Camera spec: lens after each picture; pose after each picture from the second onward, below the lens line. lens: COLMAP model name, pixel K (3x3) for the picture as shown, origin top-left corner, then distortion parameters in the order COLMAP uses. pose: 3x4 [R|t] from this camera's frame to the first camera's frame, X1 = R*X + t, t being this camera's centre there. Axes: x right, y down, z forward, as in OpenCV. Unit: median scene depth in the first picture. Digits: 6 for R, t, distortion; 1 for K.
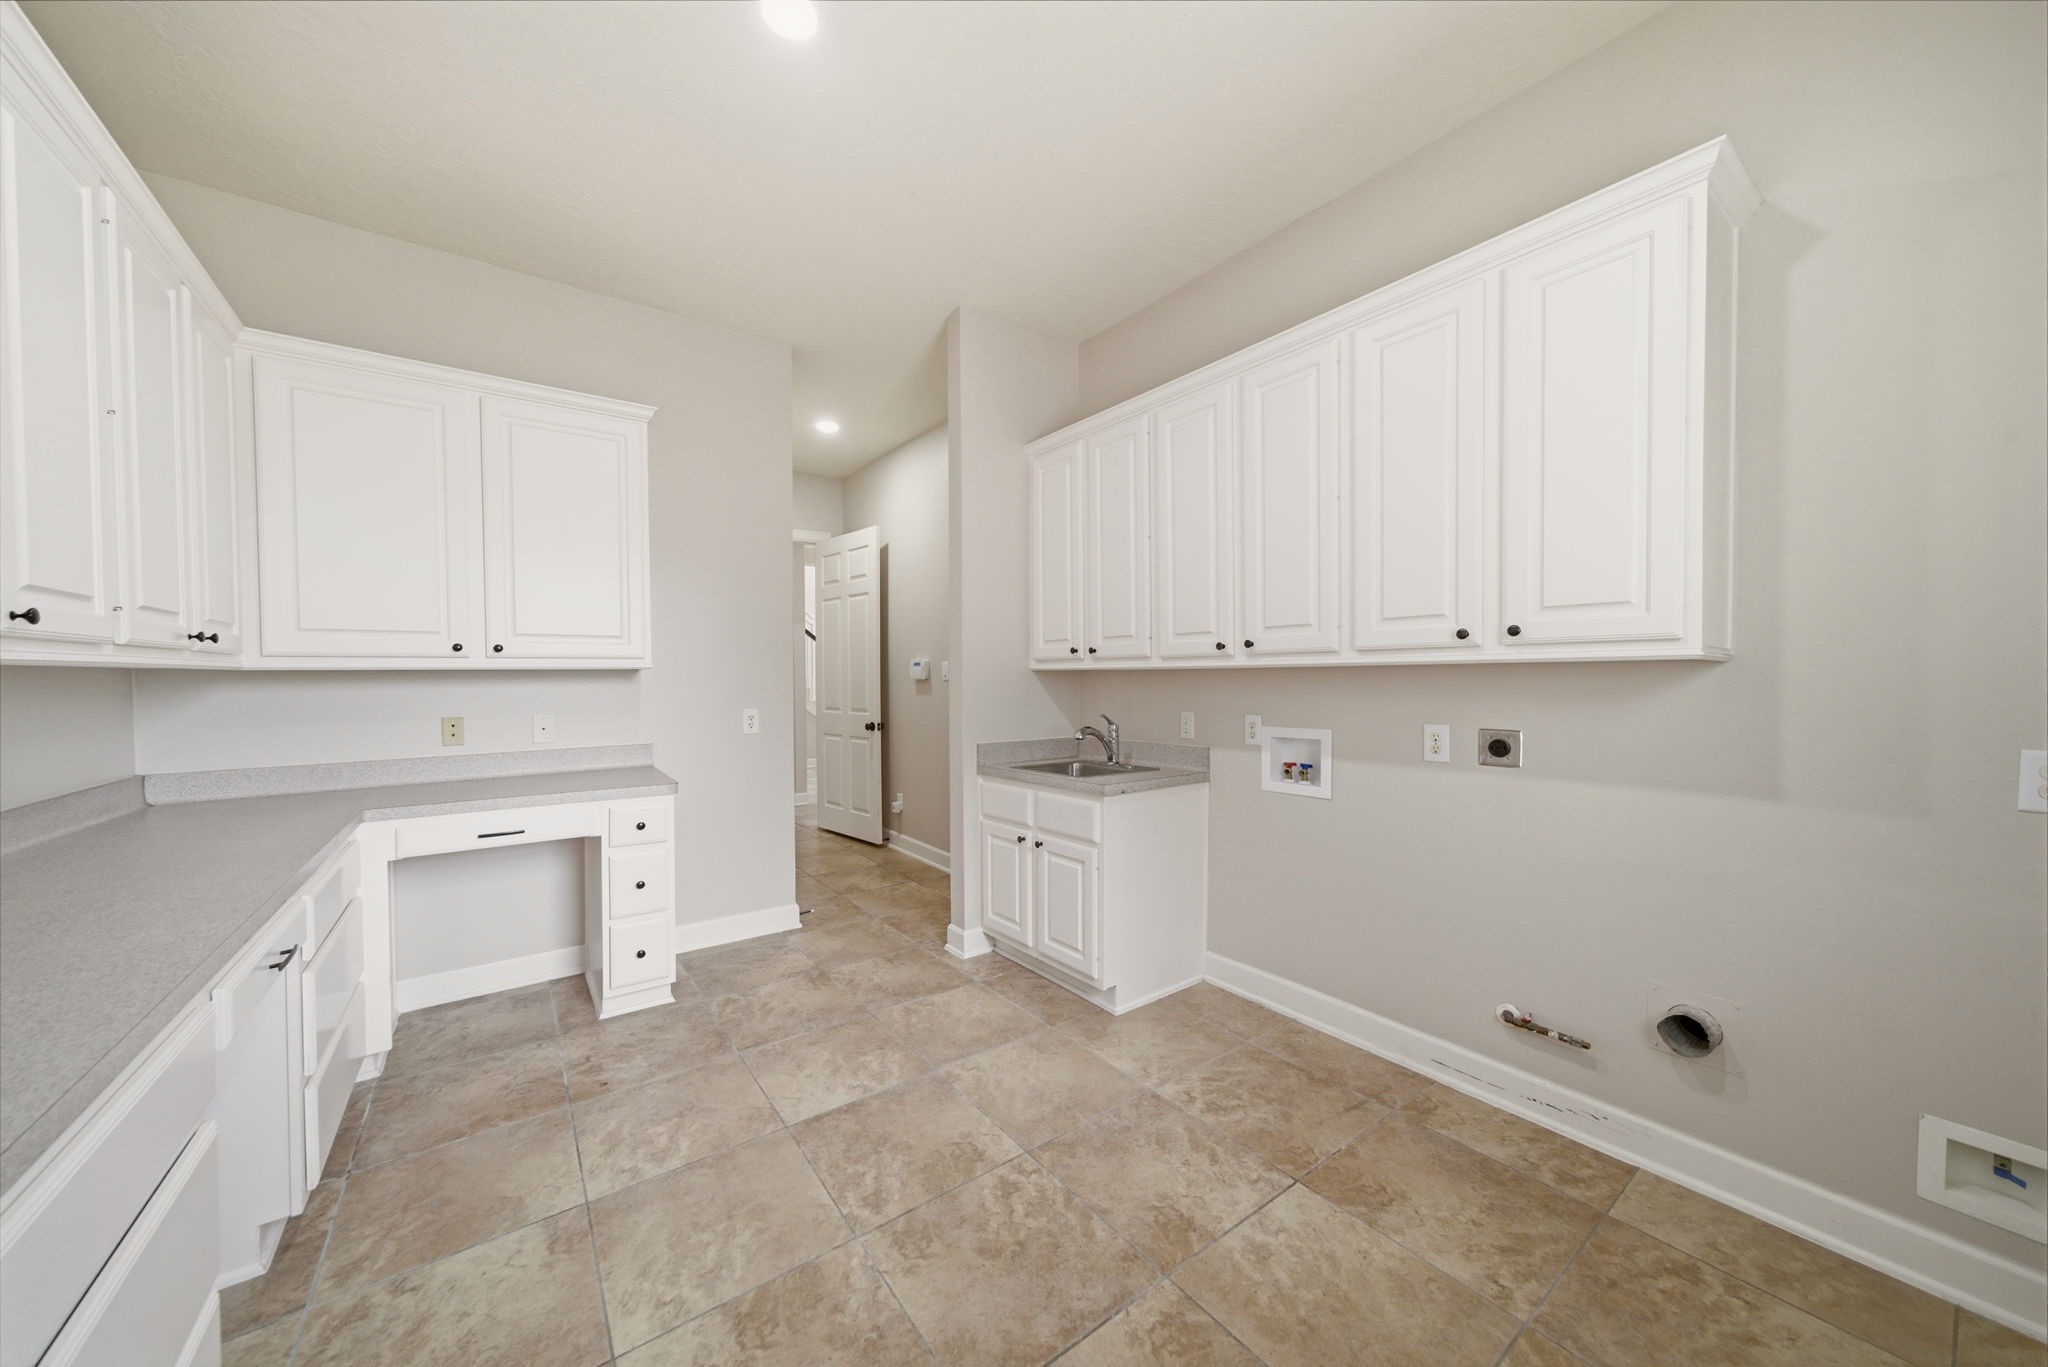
lens RADIAL K [[732.1, 0, 1001.9], [0, 732.1, 689.7], [0, 0, 1]] dist [-0.001532, 0.006404]
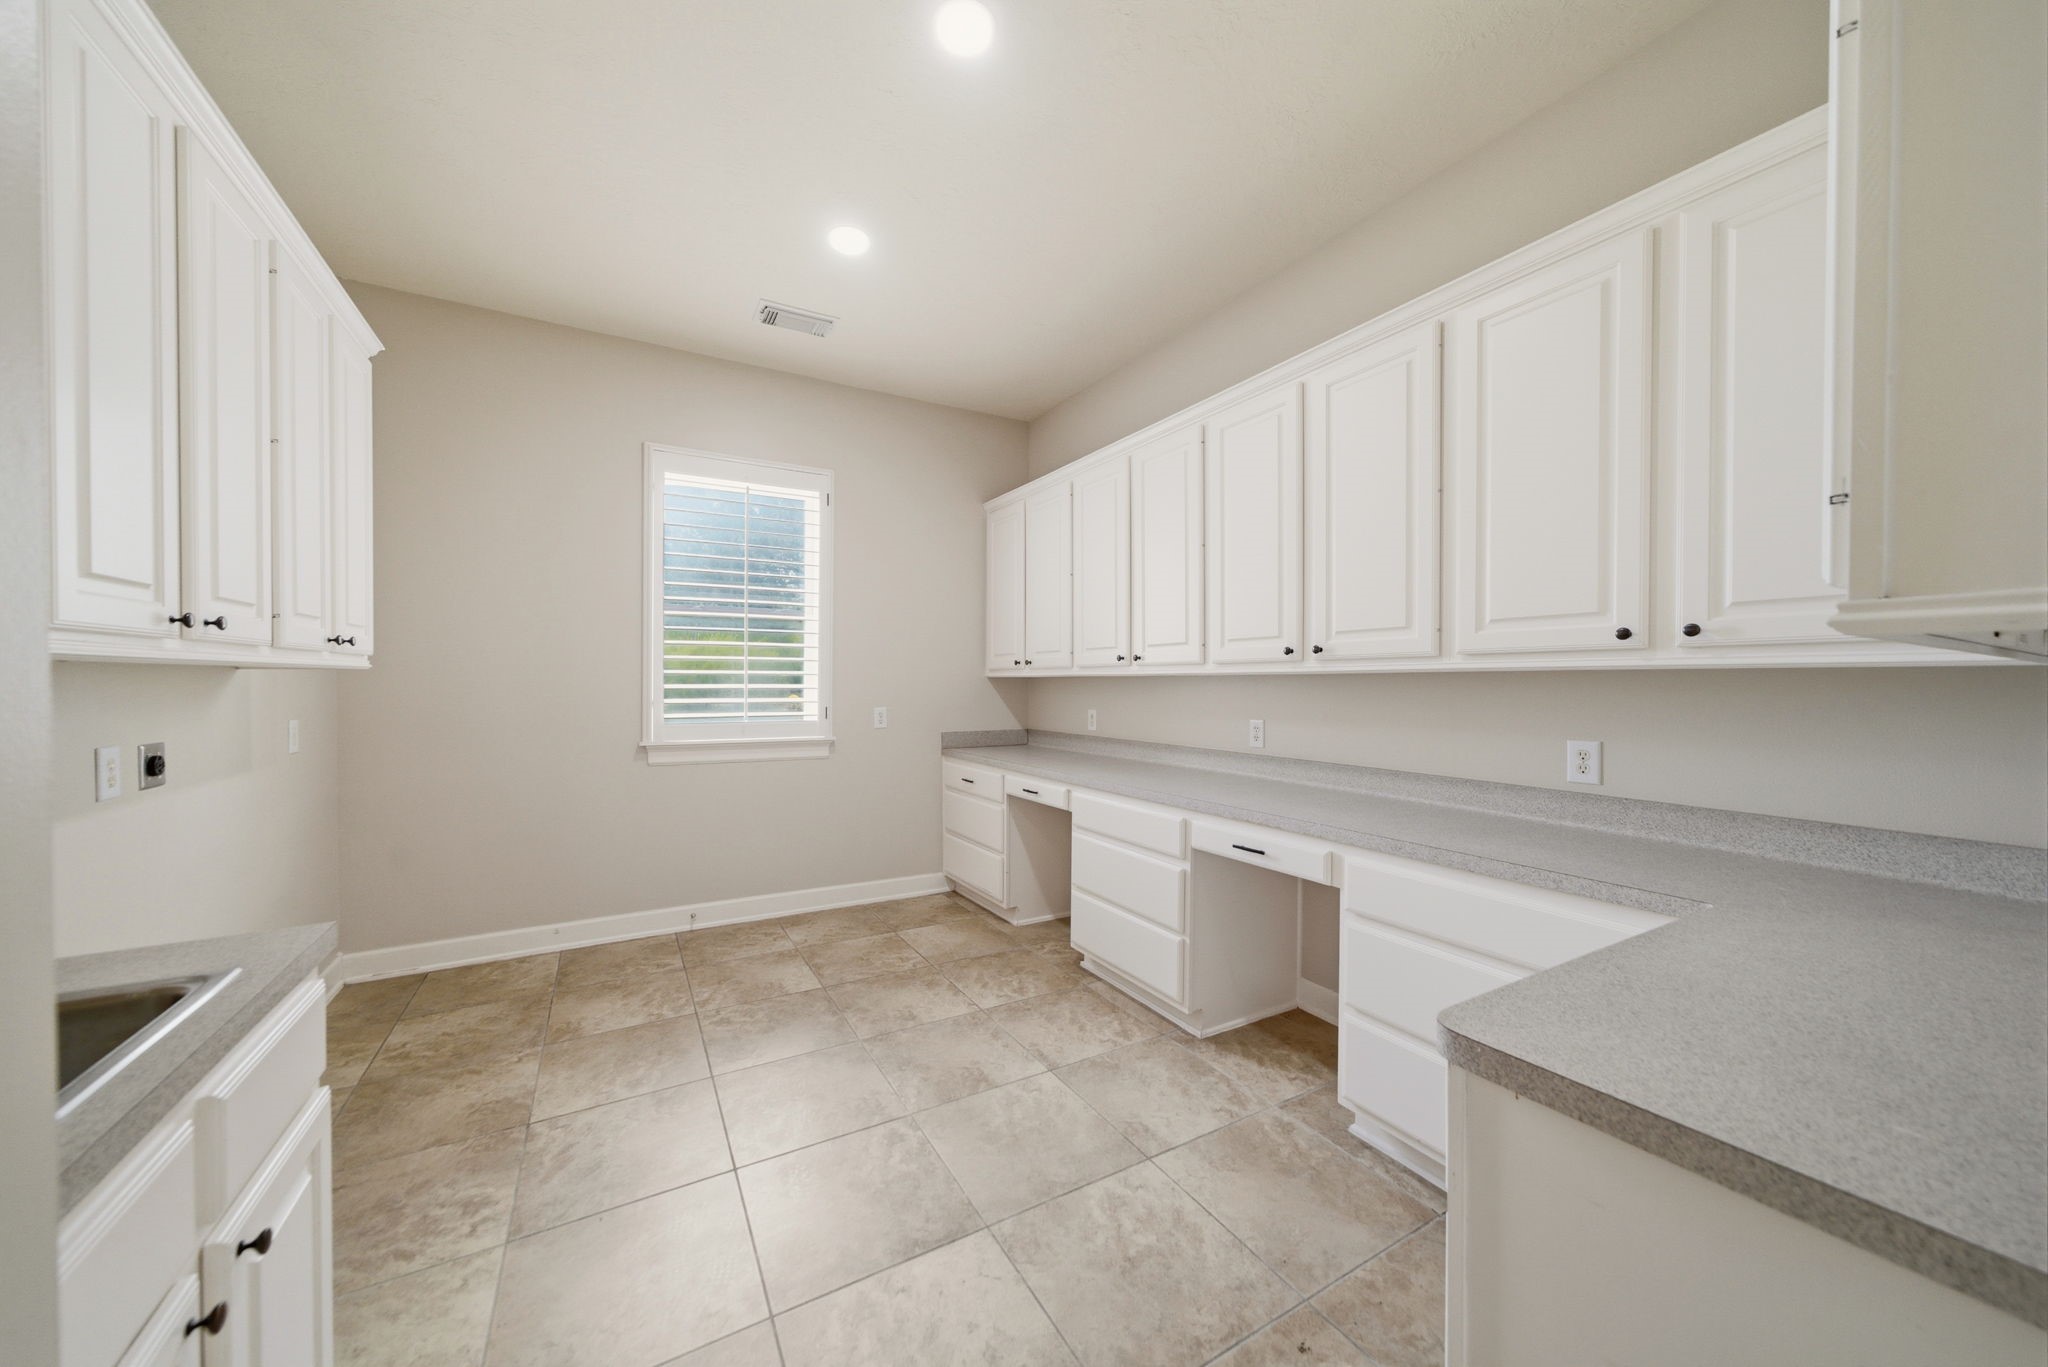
lens RADIAL K [[732.1, 0, 1001.9], [0, 732.1, 689.7], [0, 0, 1]] dist [-0.001532, 0.006404]
pose [[-0.993699, -0.000386, 0.112085, -0.448537], [0.002672, 0.999628, 0.027132, -0.032189], [-0.112054, 0.027260, -0.993328, 2.008602]]
